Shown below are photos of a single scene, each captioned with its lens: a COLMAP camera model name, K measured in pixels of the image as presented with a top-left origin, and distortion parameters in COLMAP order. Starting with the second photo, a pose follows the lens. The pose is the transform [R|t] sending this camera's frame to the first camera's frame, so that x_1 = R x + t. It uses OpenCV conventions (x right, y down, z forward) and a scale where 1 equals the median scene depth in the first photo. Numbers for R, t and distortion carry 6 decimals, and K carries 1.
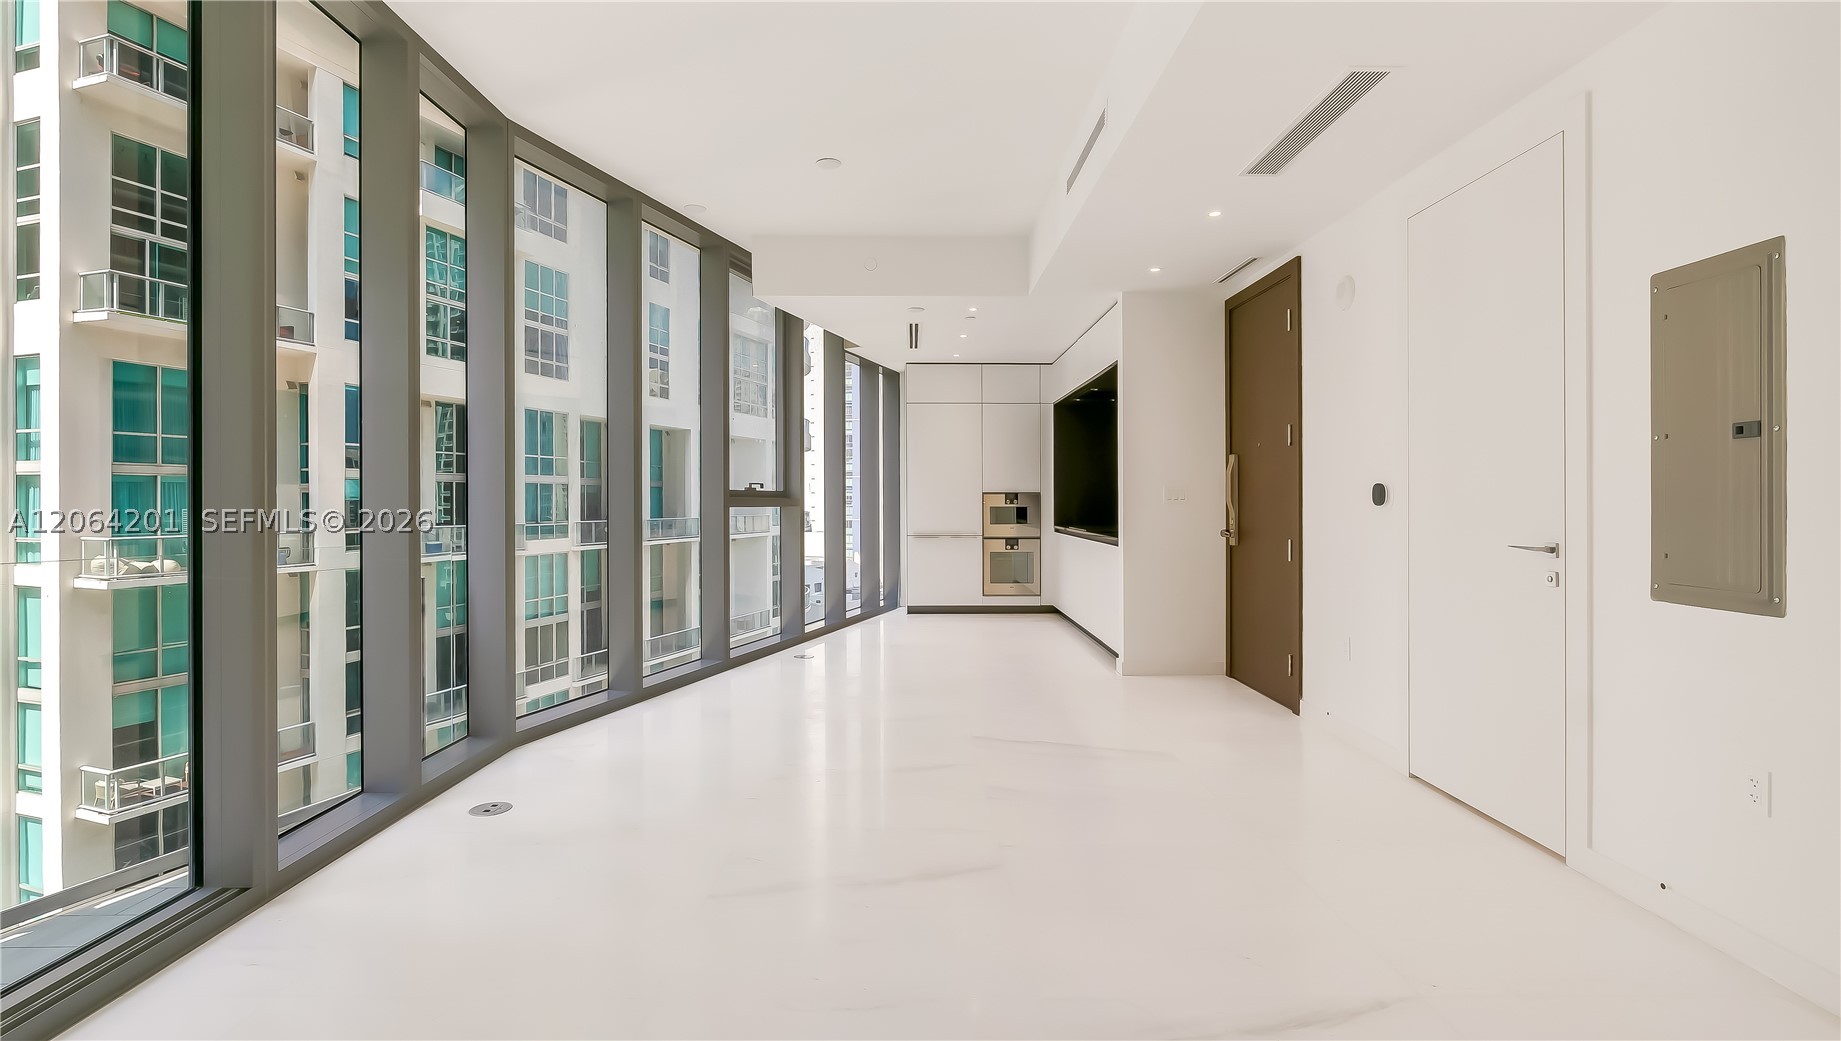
lens RADIAL K [[870.5, 0, 904.2], [0, 870.5, 502.3], [0, 0, 1]] dist [-0.002972, 0.000326]
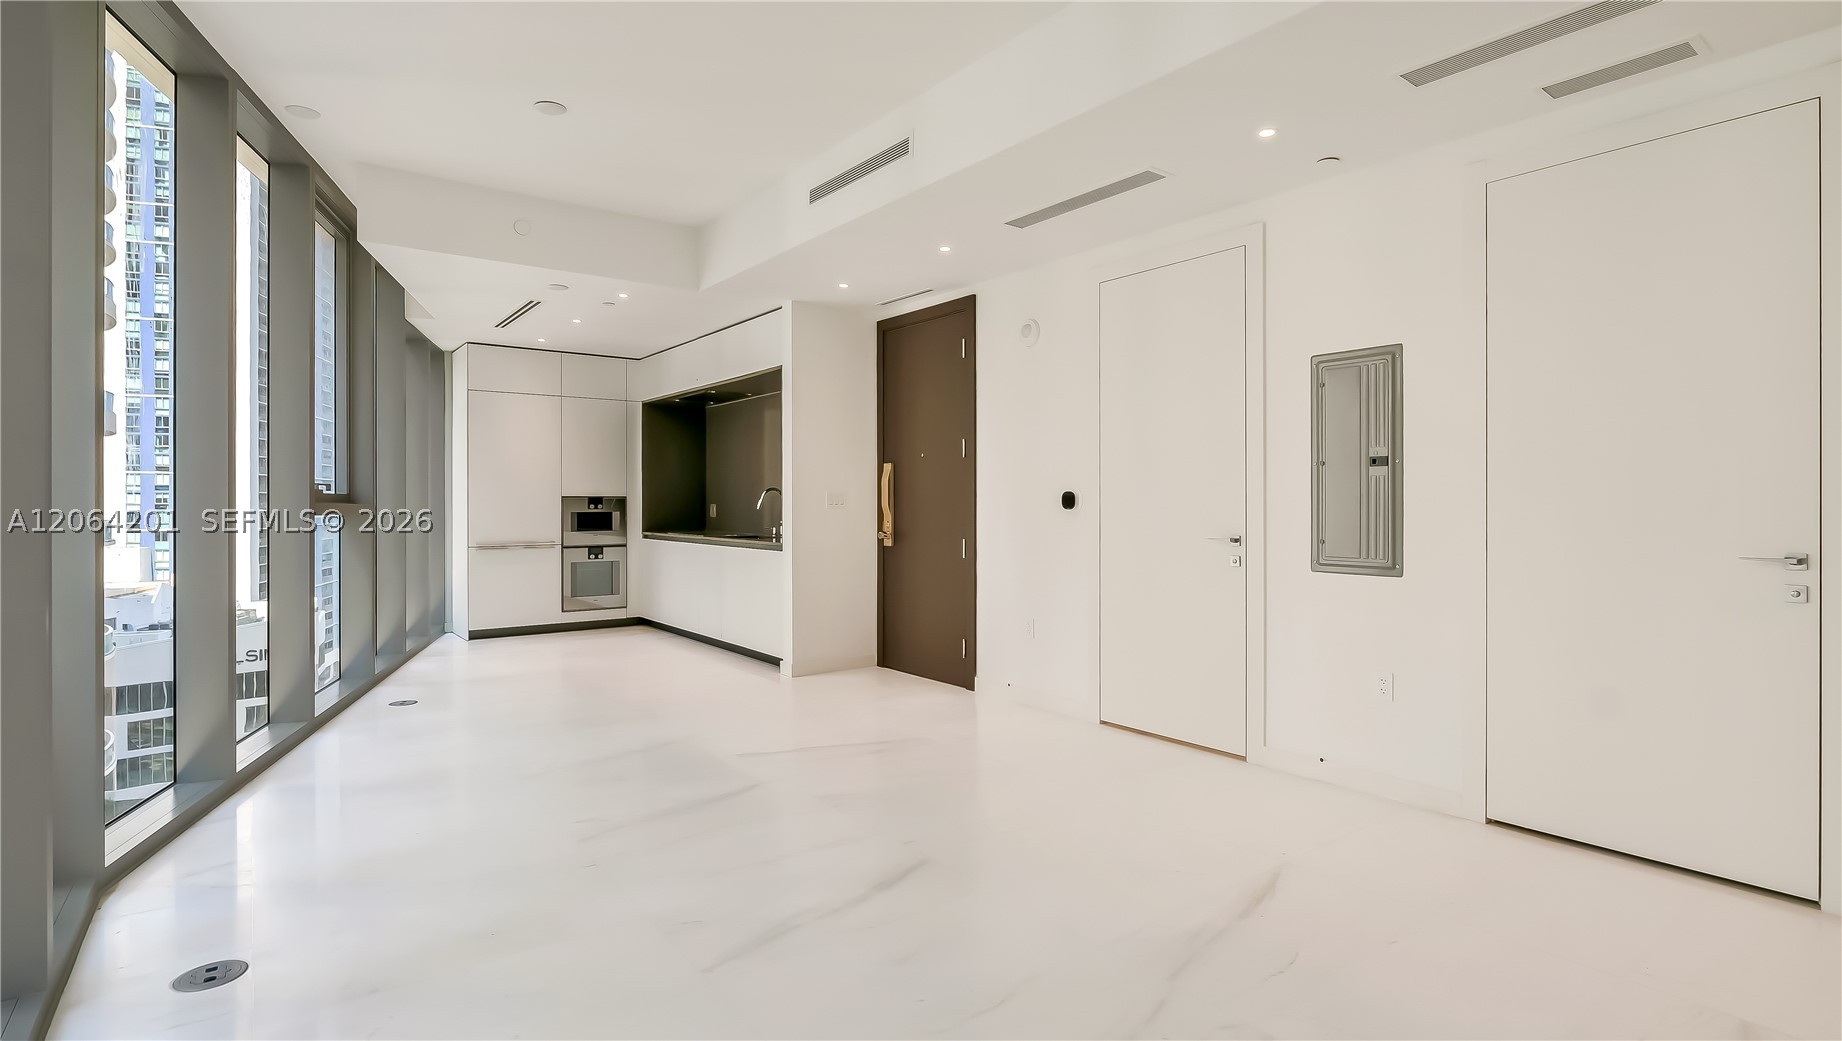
lens RADIAL K [[895.1, 0, 918.4], [0, 895.1, 502.8], [0, 0, 1]] dist [-0.001165, 0.000295]
pose [[0.797723, -0.001522, 0.603022, -0.171299], [0.003590, 0.999991, -0.002225, -0.001445], [-0.603014, 0.003940, 0.797721, 0.048950]]
